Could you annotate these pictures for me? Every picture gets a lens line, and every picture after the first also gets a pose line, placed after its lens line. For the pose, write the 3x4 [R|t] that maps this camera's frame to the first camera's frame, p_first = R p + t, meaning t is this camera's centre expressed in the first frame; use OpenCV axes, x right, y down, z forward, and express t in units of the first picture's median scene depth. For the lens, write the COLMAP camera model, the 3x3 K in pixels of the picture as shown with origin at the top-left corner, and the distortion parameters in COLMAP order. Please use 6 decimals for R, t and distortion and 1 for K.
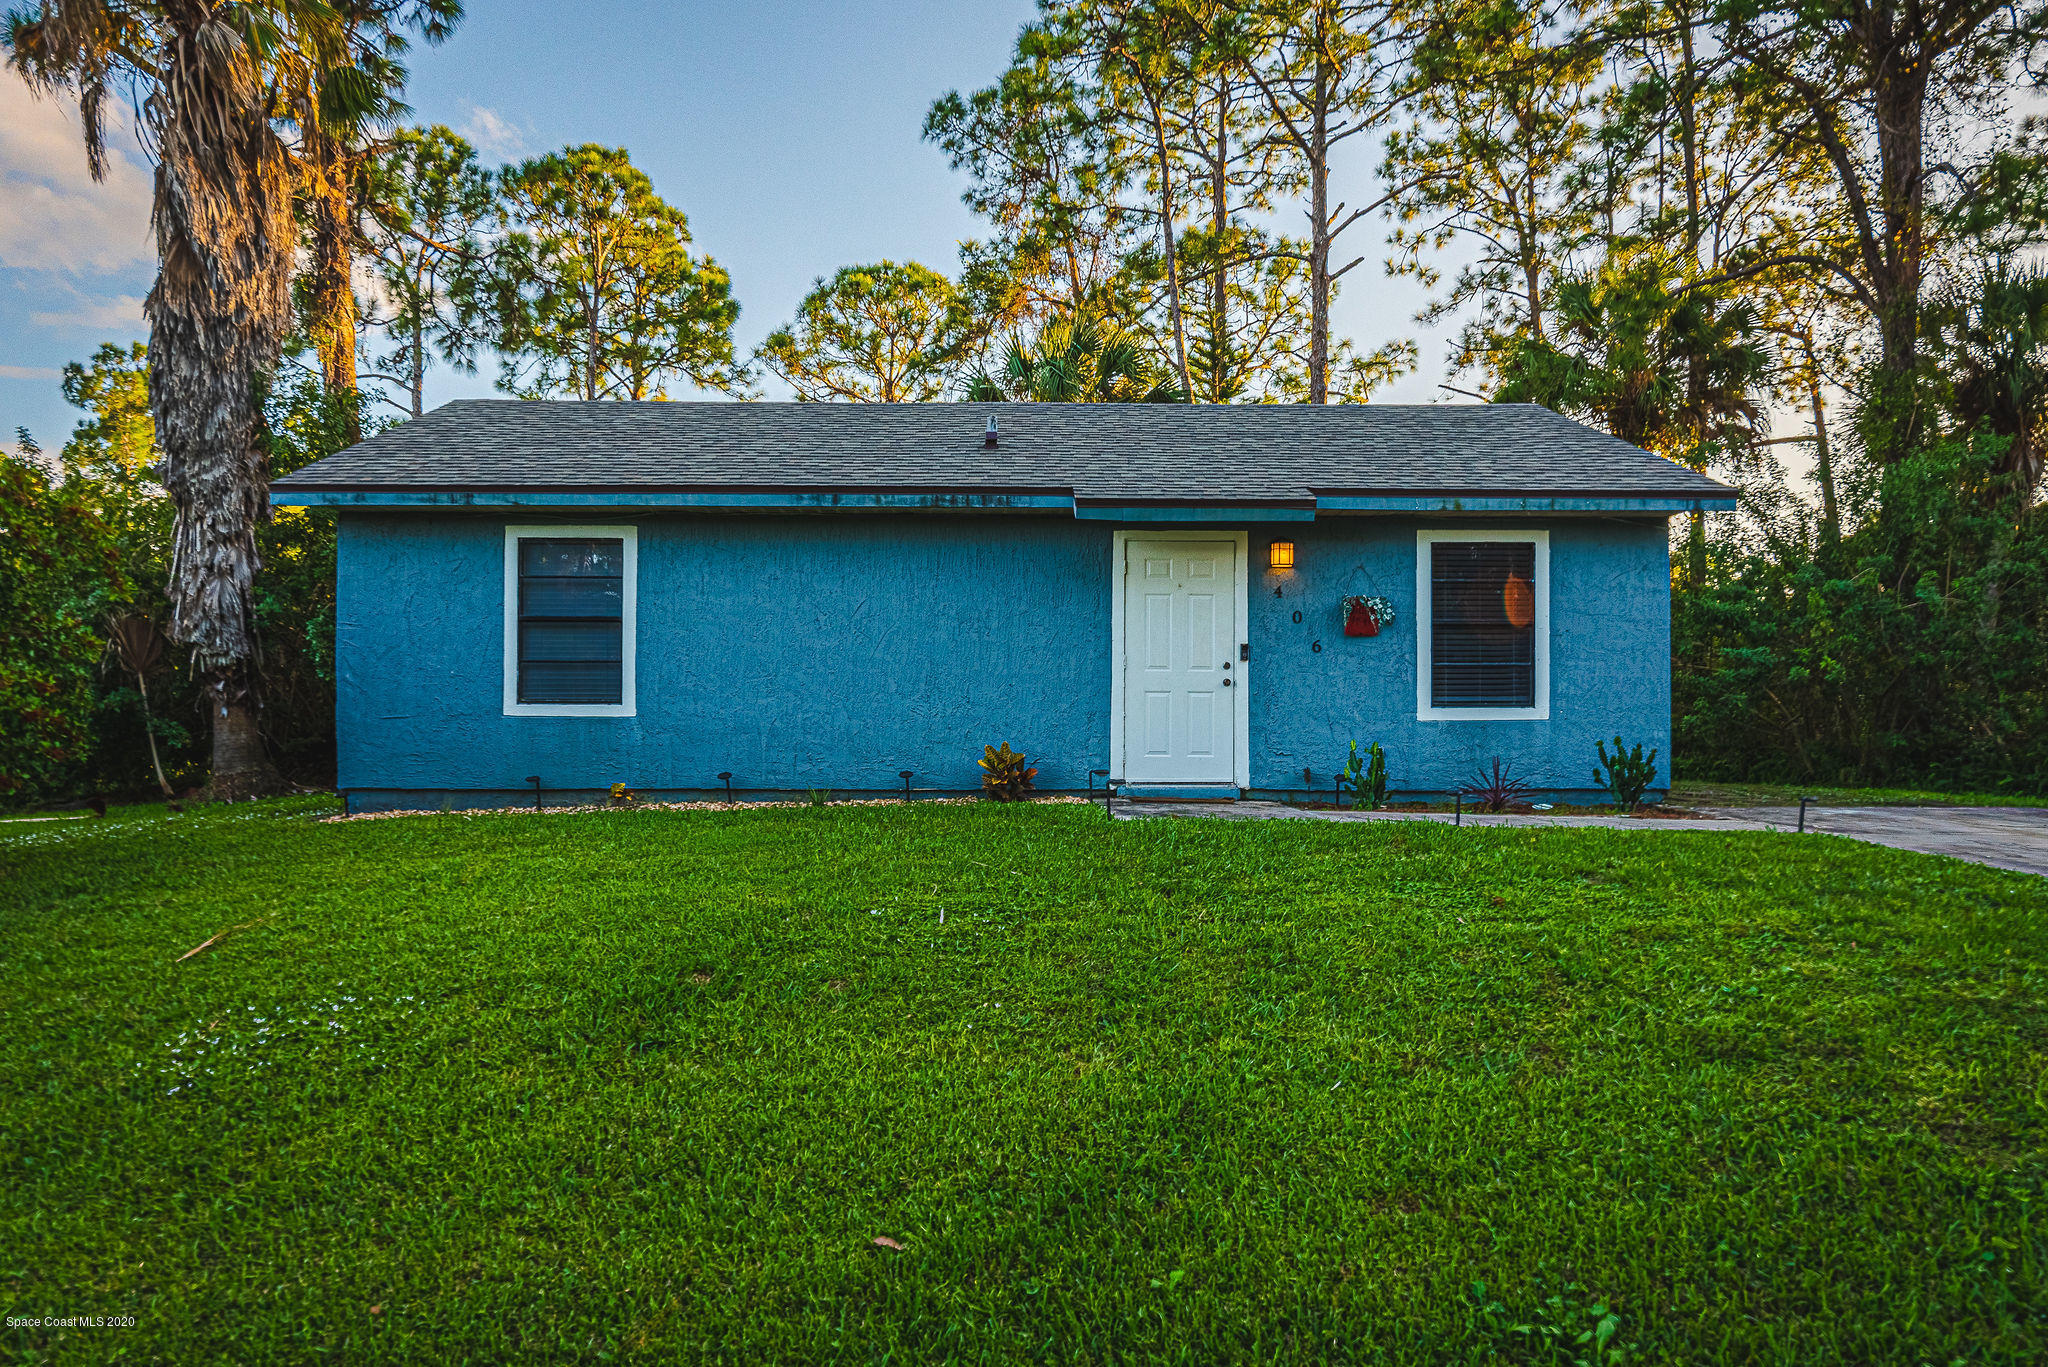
lens RADIAL K [[1364.0, 0, 1025.1], [0, 1364.0, 748.1], [0, 0, 1]] dist [0.000786, -0.001730]
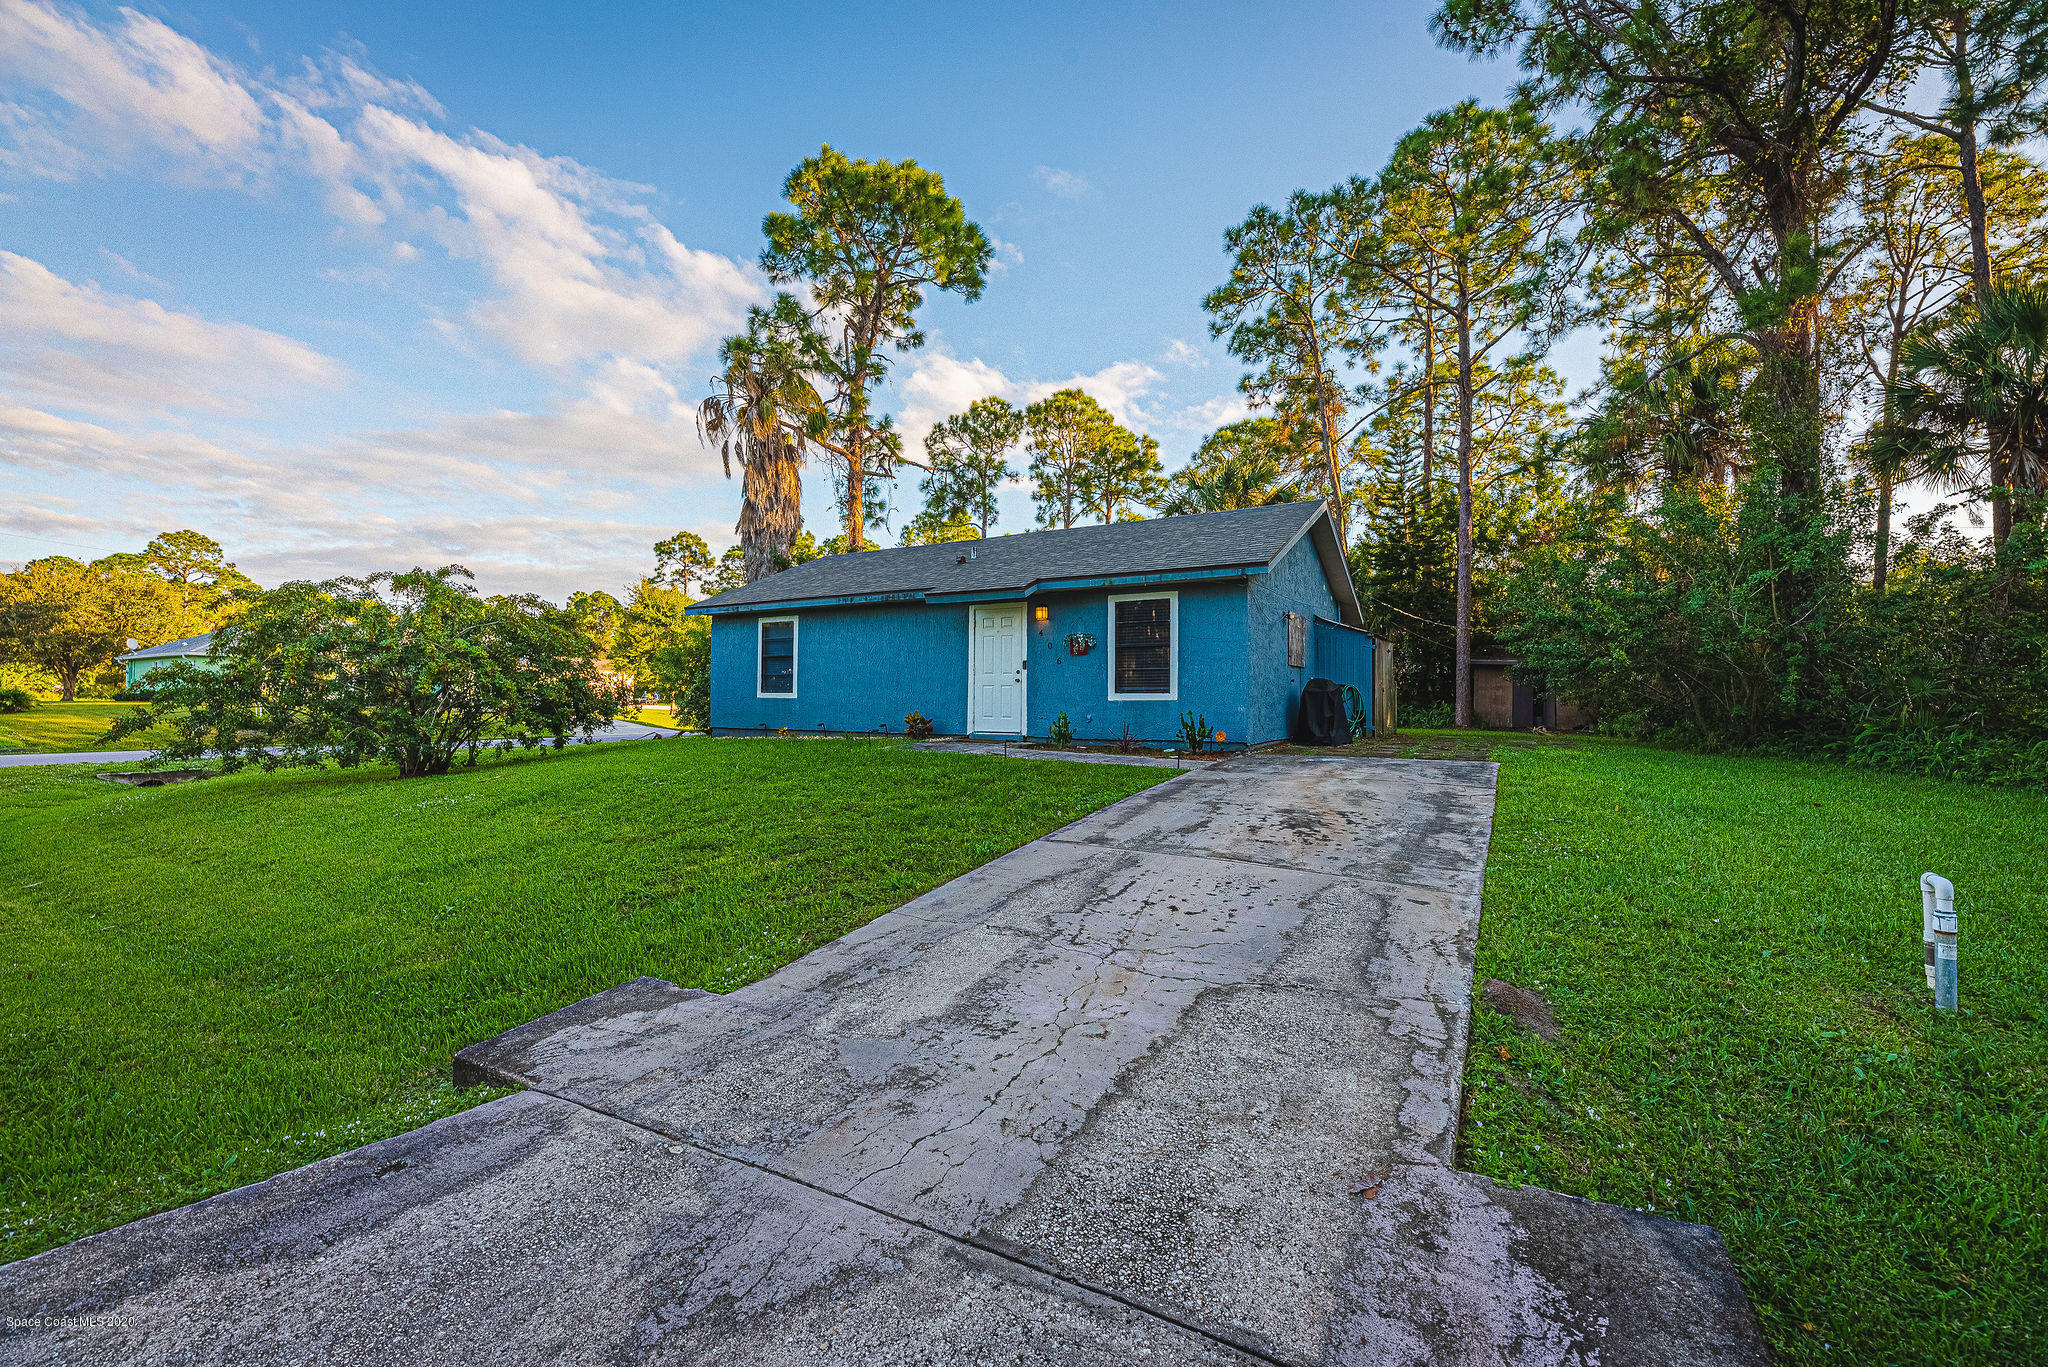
lens RADIAL K [[828.1, 0, 1023.0], [0, 828.1, 688.3], [0, 0, 1]] dist [-0.001215, -0.000017]
pose [[0.857296, -0.005257, -0.514798, 0.792543], [-0.007870, 0.999697, -0.023314, -0.010928], [0.514764, 0.024039, 0.856995, 0.004848]]
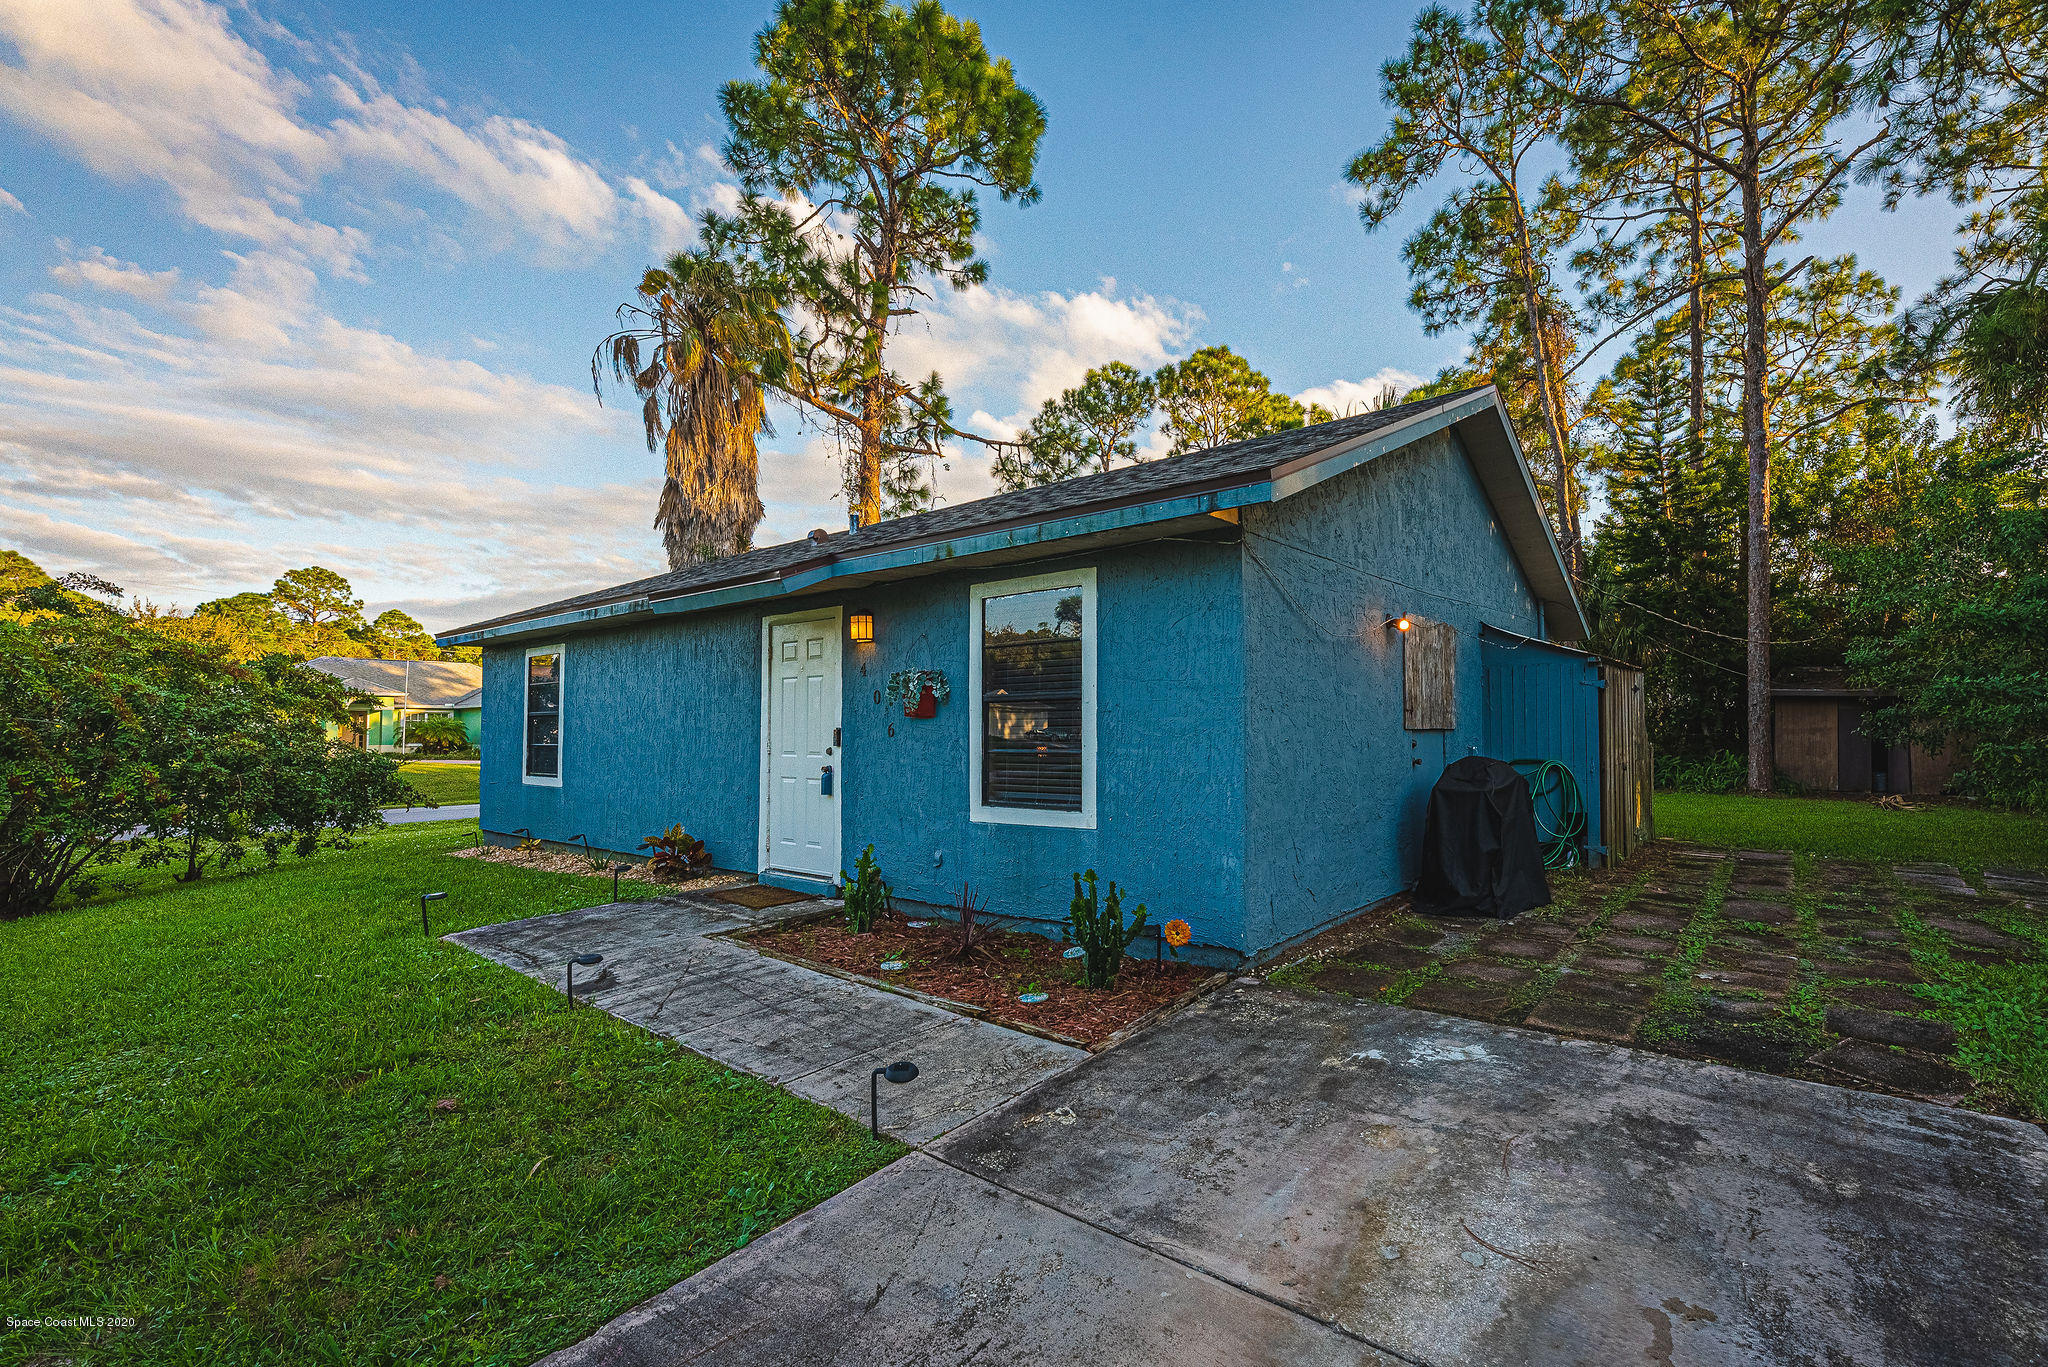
lens RADIAL K [[895.5, 0, 1147.3], [0, 895.5, 715.8], [0, 0, 1]] dist [-0.000883, -0.000214]
pose [[0.805771, -0.017493, -0.591969, 0.717331], [0.002662, 0.999661, -0.025917, -0.071828], [0.592222, 0.019307, 0.805544, 0.669727]]
